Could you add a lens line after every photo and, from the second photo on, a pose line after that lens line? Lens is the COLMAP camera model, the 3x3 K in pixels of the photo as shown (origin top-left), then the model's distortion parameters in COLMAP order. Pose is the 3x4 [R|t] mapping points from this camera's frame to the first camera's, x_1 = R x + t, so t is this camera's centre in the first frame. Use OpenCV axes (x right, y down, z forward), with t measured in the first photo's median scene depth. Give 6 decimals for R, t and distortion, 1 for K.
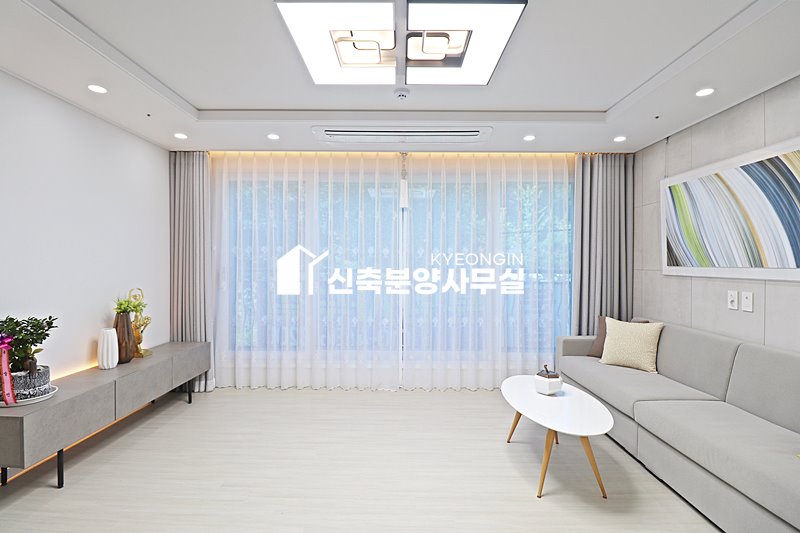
lens RADIAL K [[371.7, 0, 404.3], [0, 371.7, 261.7], [0, 0, 1]] dist [0.001829, -0.018687]
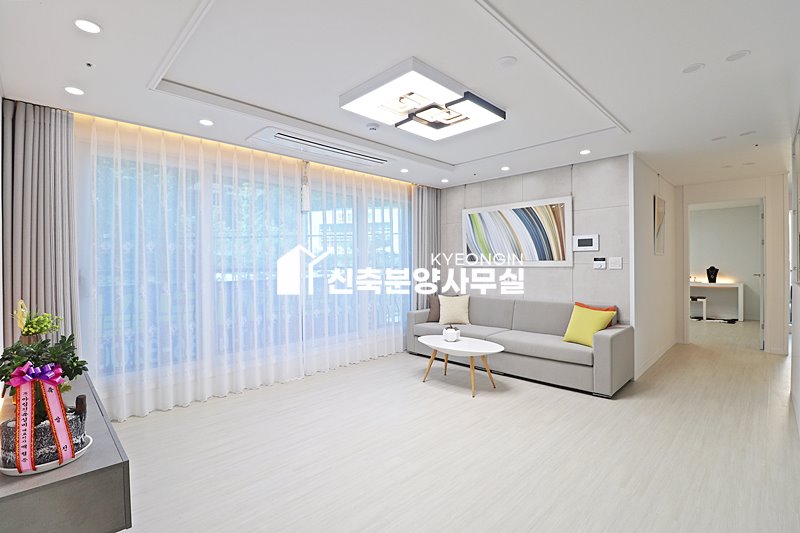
lens RADIAL K [[371.7, 0, 404.3], [0, 371.7, 261.7], [0, 0, 1]] dist [0.001829, -0.018687]
pose [[0.698864, -0.008627, 0.715203, -0.695670], [0.010704, 0.999941, 0.001602, 0.008039], [-0.715175, 0.006536, 0.698915, 0.024385]]
